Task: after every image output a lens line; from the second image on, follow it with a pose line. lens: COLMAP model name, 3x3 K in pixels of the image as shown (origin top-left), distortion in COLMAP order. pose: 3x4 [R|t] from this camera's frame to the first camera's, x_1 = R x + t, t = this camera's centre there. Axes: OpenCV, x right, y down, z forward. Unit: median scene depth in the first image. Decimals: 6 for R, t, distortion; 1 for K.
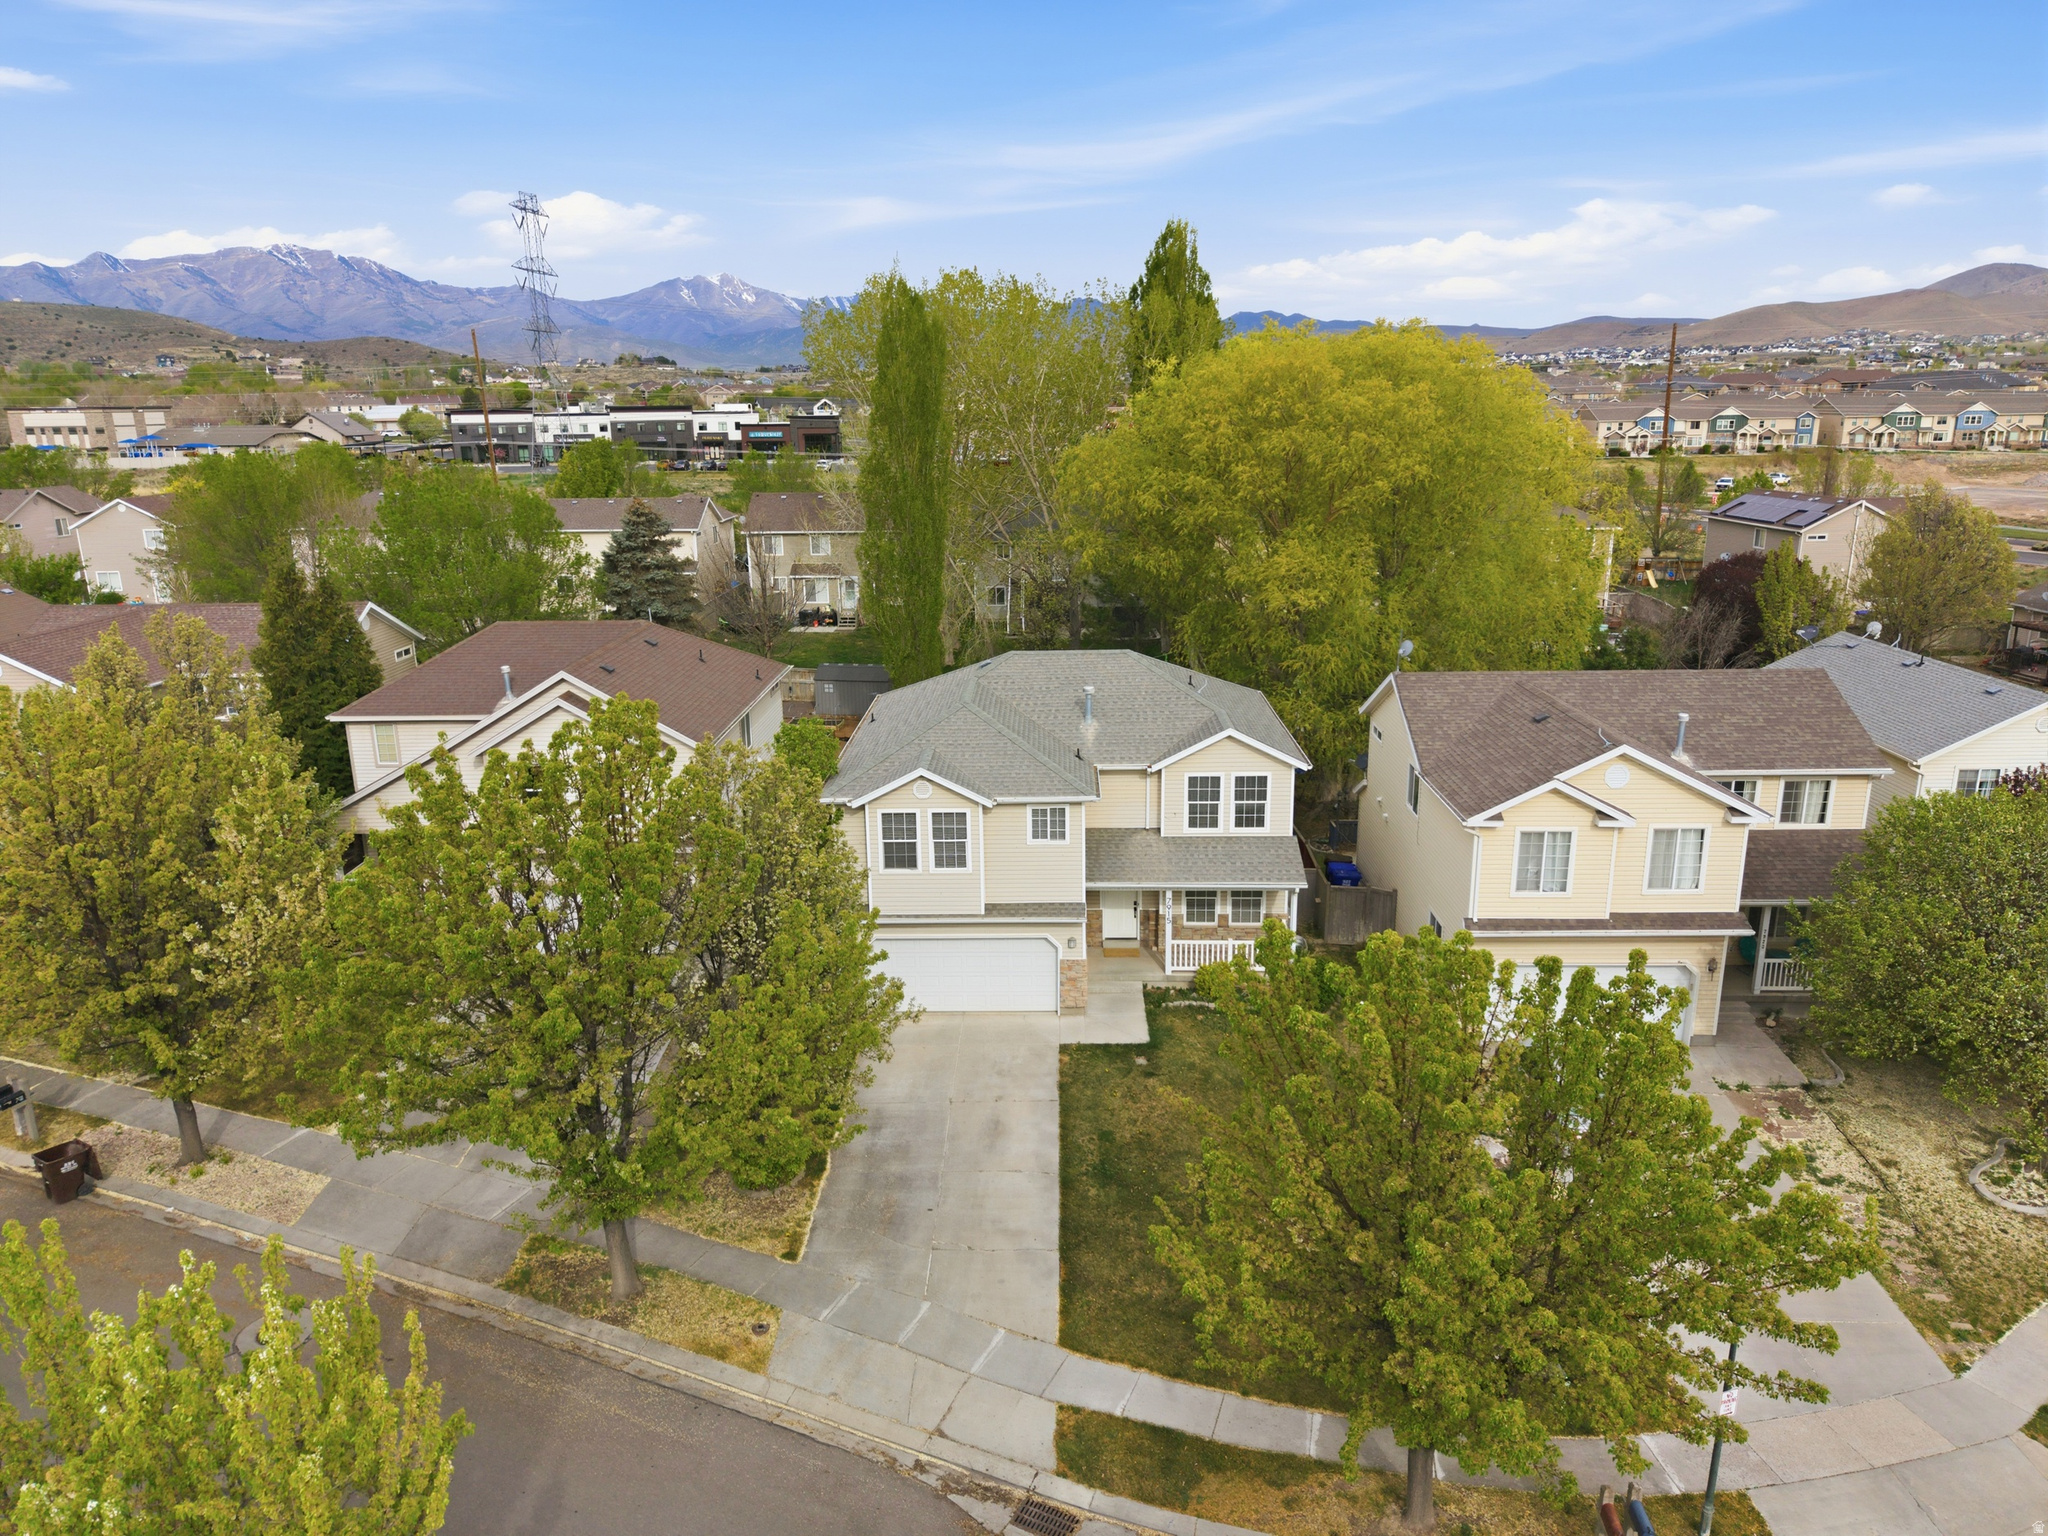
lens RADIAL K [[1366.1, 0, 1023.4], [0, 1366.1, 769.3], [0, 0, 1]] dist [0.027416, -0.029690]
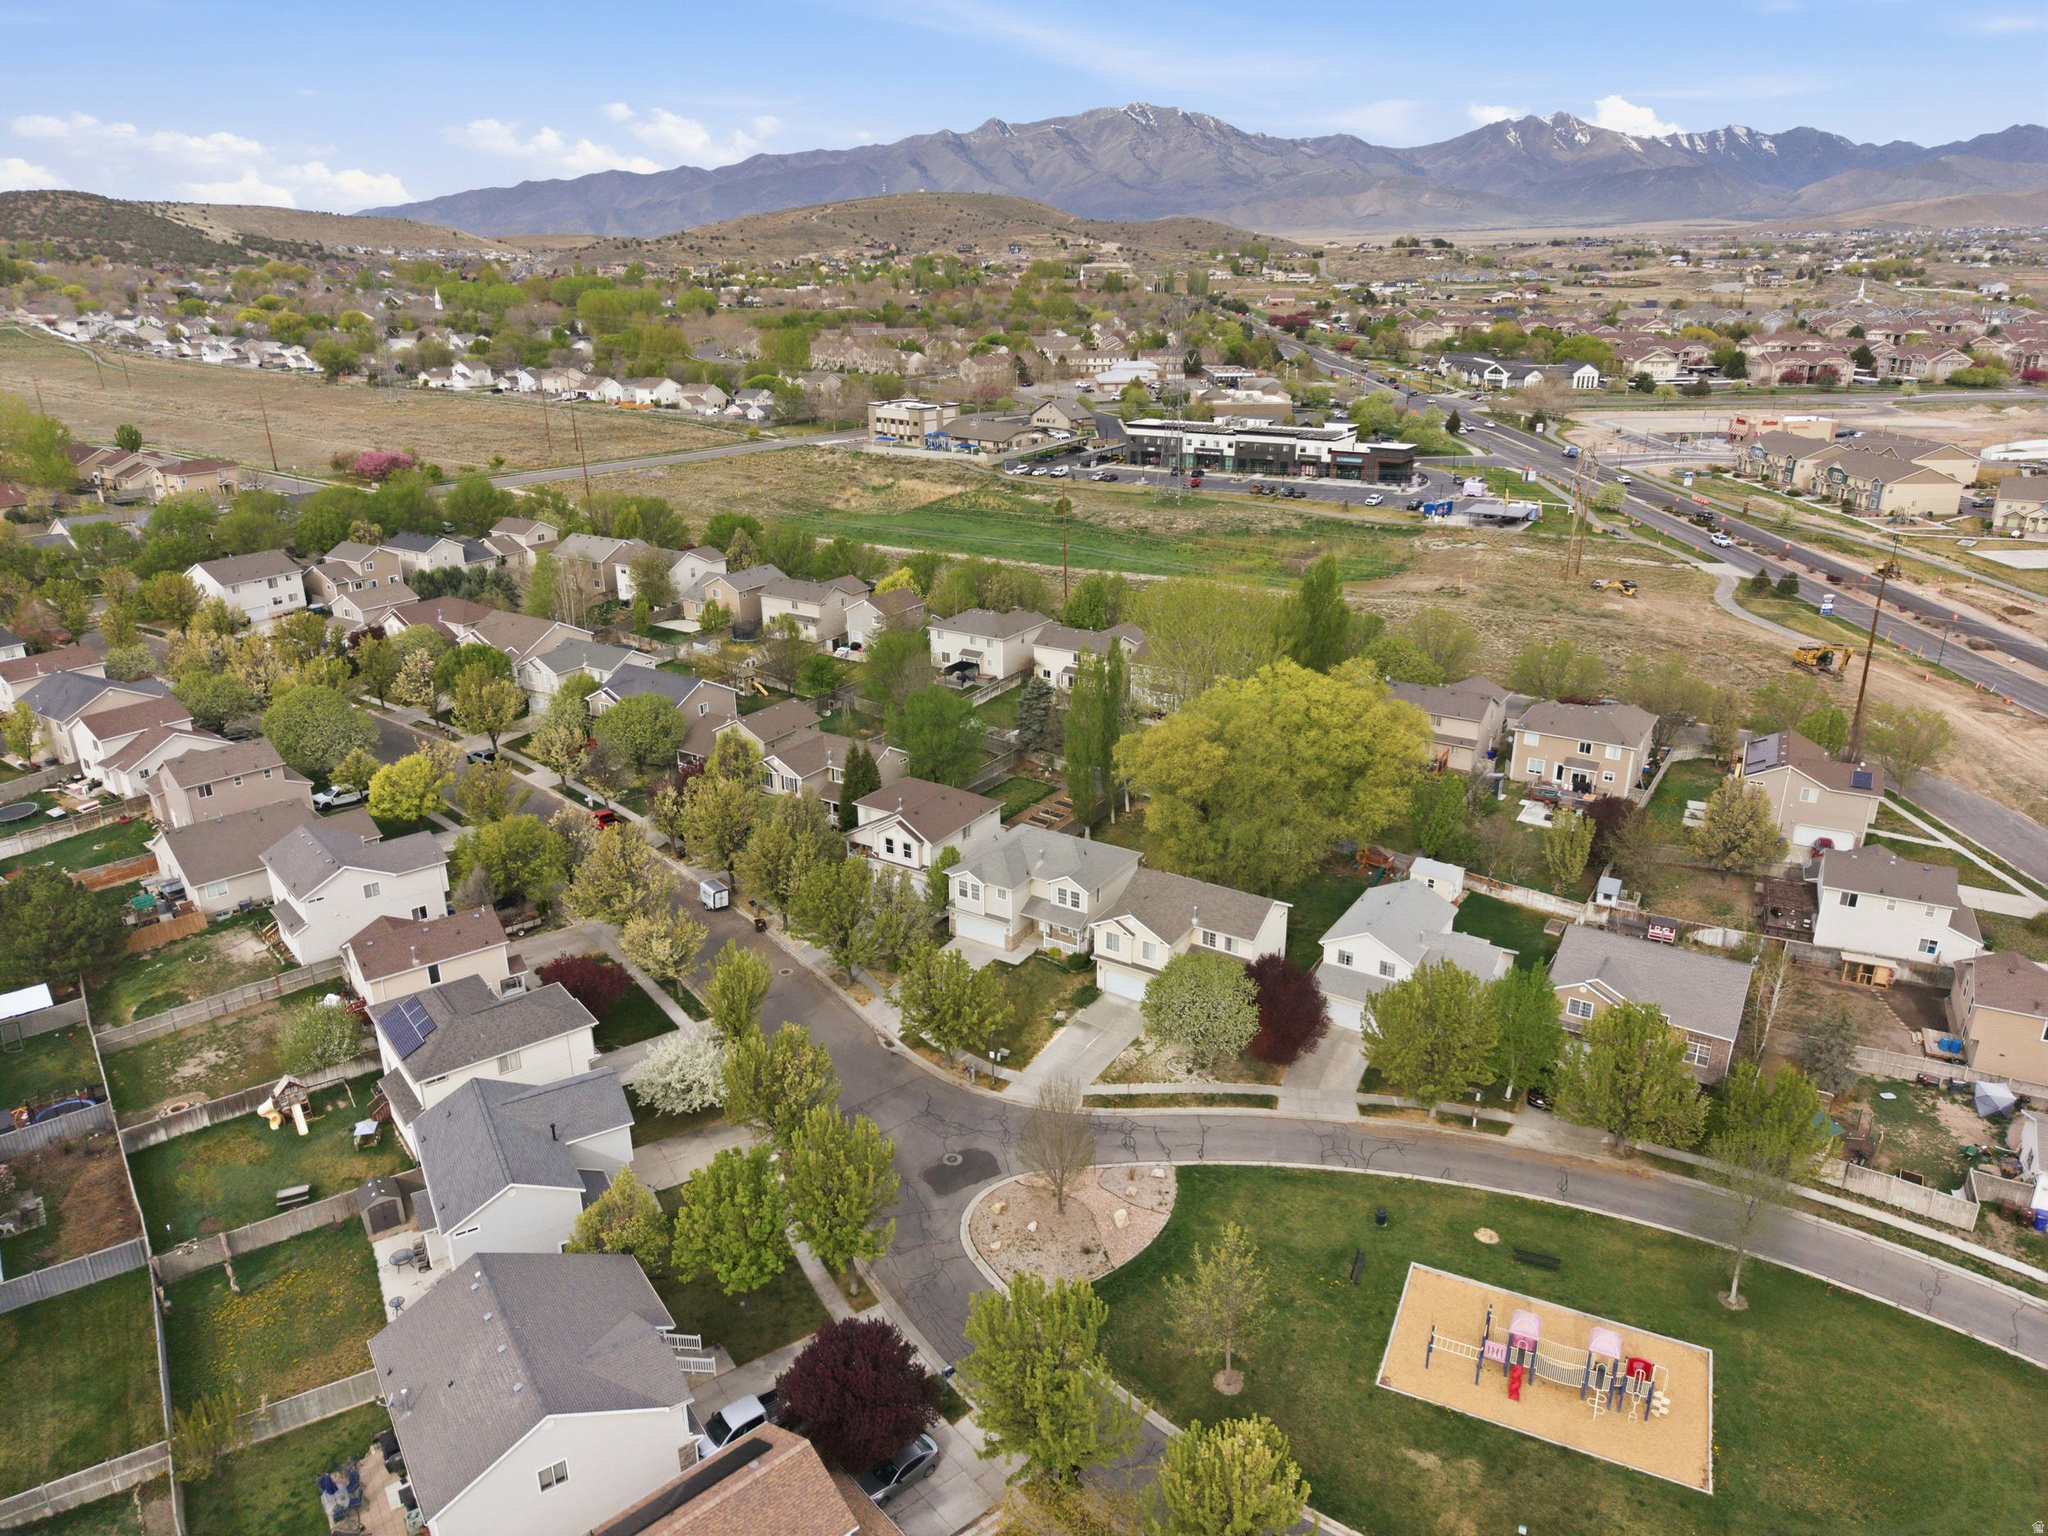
lens RADIAL K [[1366.1, 0, 1016.8], [0, 1366.1, 752.4], [0, 0, 1]] dist [0.027416, -0.029690]
pose [[0.854029, 0.182655, -0.487105, 1.491068], [-0.140315, 0.982511, 0.122412, -0.660556], [0.500945, -0.036195, 0.864722, -1.715857]]
